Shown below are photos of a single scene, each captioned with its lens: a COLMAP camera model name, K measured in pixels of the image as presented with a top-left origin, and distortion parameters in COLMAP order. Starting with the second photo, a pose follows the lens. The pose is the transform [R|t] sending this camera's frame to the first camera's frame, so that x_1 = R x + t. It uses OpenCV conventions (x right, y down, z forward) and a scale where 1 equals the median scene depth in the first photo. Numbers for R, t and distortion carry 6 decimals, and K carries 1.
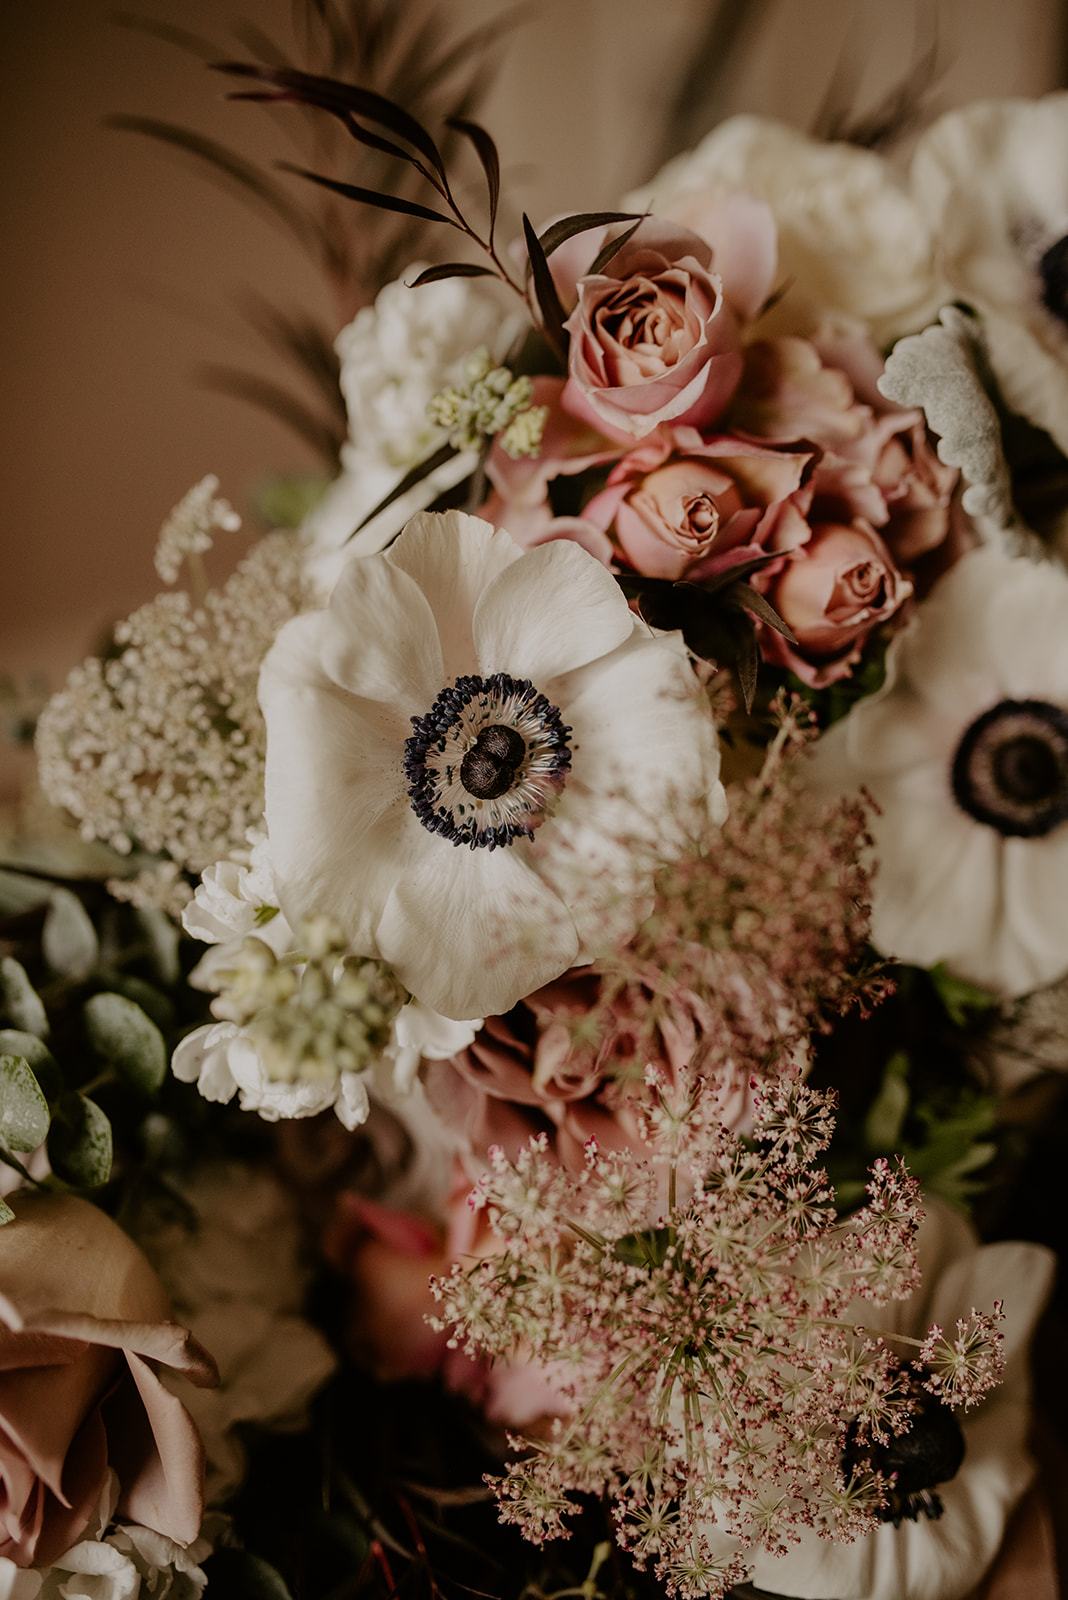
lens RADIAL K [[2114.6, 0, 534.0], [0, 2114.6, 800.0], [0, 0, 1]] dist [-0.091707, 0.011619]
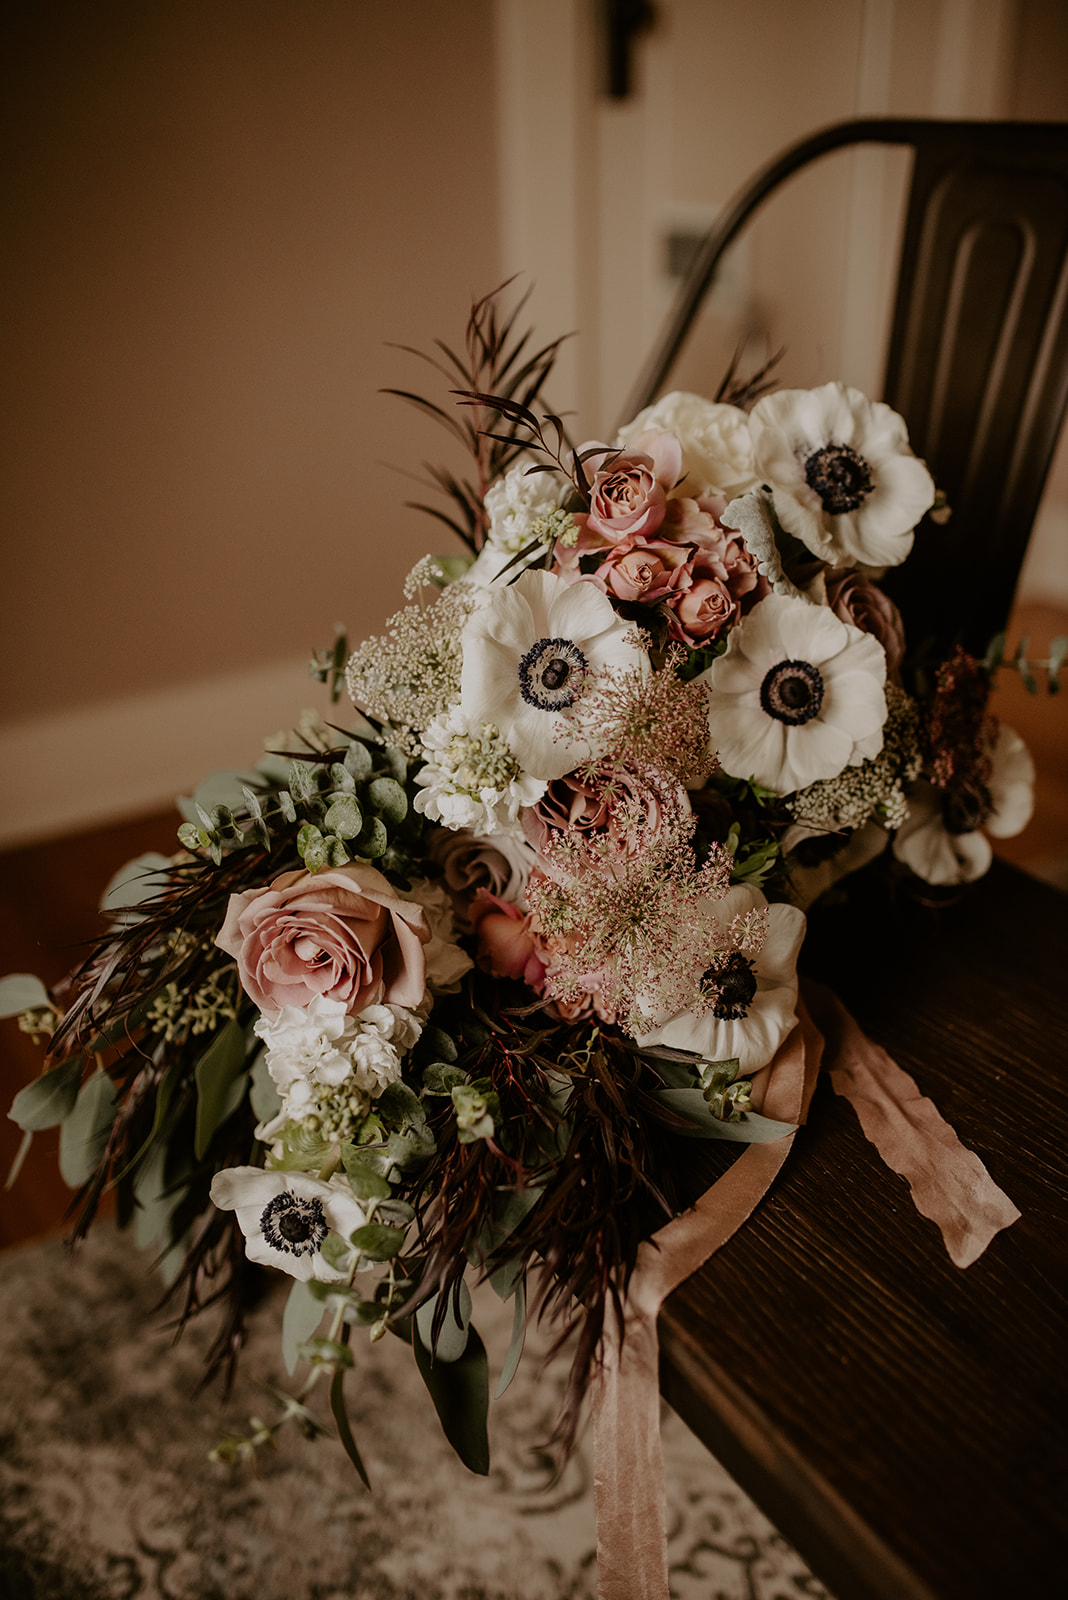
lens RADIAL K [[2114.6, 0, 534.0], [0, 2114.6, 800.0], [0, 0, 1]] dist [-0.091707, 0.011619]
pose [[0.999769, 0.019964, -0.007961, -0.020405], [-0.020319, 0.998667, -0.047444, 0.224700], [0.007003, 0.047595, 0.998842, -1.300805]]
